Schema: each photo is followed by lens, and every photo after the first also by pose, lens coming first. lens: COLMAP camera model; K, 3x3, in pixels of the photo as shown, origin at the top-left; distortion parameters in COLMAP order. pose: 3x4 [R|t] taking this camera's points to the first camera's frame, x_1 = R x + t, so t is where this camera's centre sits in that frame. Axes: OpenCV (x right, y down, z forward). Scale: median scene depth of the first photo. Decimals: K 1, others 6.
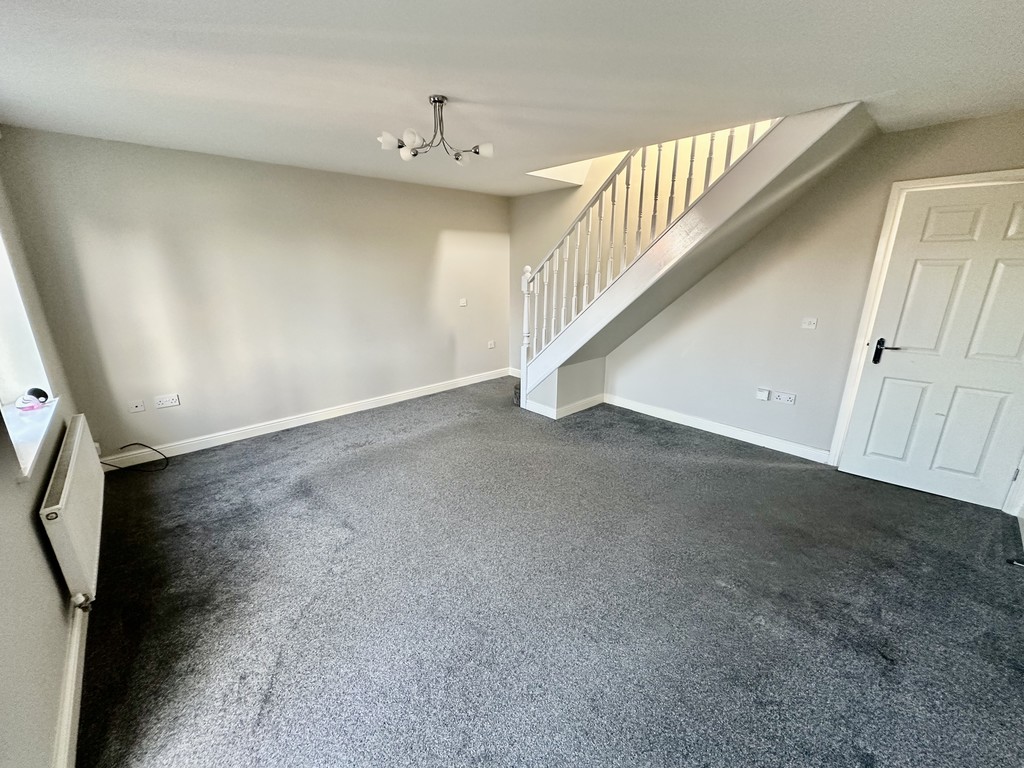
lens RADIAL K [[406.7, 0, 506.4], [0, 406.7, 381.2], [0, 0, 1]] dist [-0.002951, 0.000601]
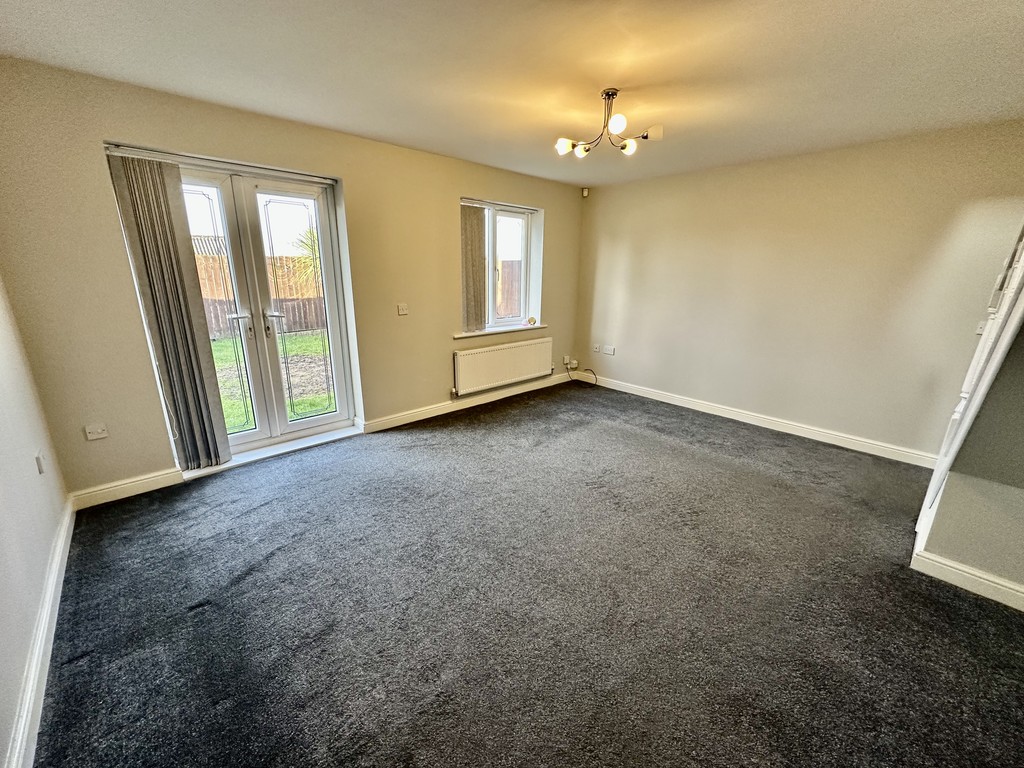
lens RADIAL K [[406.7, 0, 513.8], [0, 406.7, 382.7], [0, 0, 1]] dist [-0.002951, 0.000601]
pose [[0.014304, 0.267830, -0.963360, 0.688043], [-0.292275, 0.922500, 0.252131, -0.123543], [0.956227, 0.277959, 0.091475, 0.574134]]
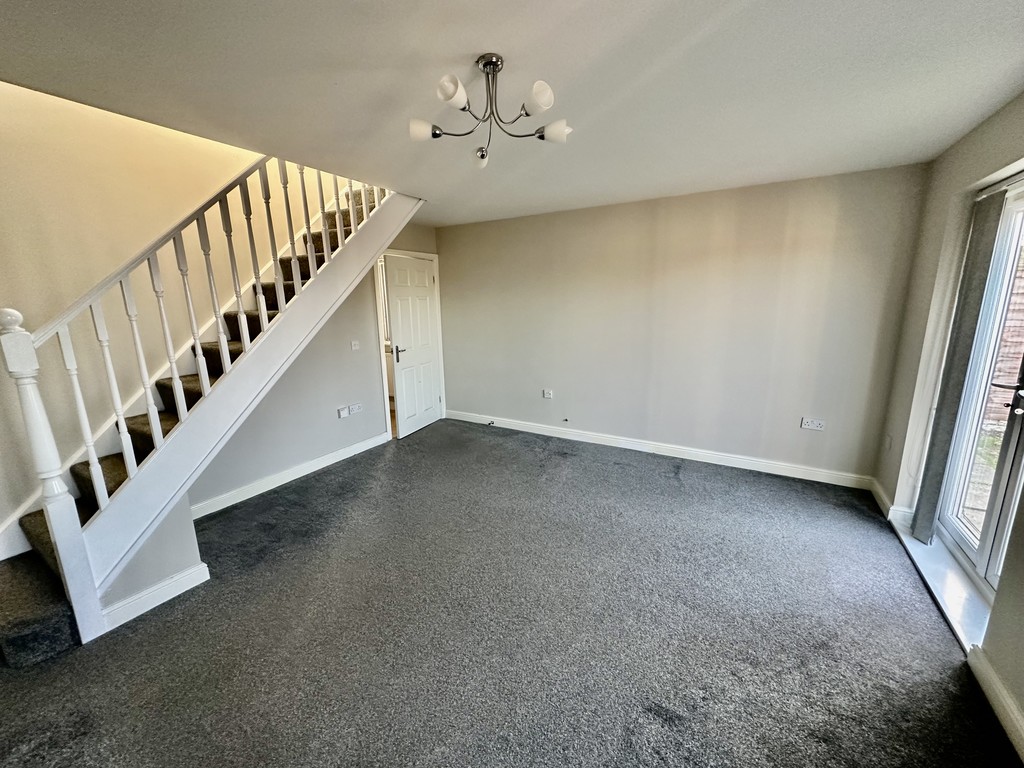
lens RADIAL K [[406.7, 0, 512.1], [0, 406.7, 380.8], [0, 0, 1]] dist [-0.002951, 0.000601]
pose [[-0.293308, -0.184694, 0.938008, -0.605380], [0.282000, 0.920791, 0.269483, -0.241541], [-0.913481, 0.343559, -0.217992, 0.856222]]
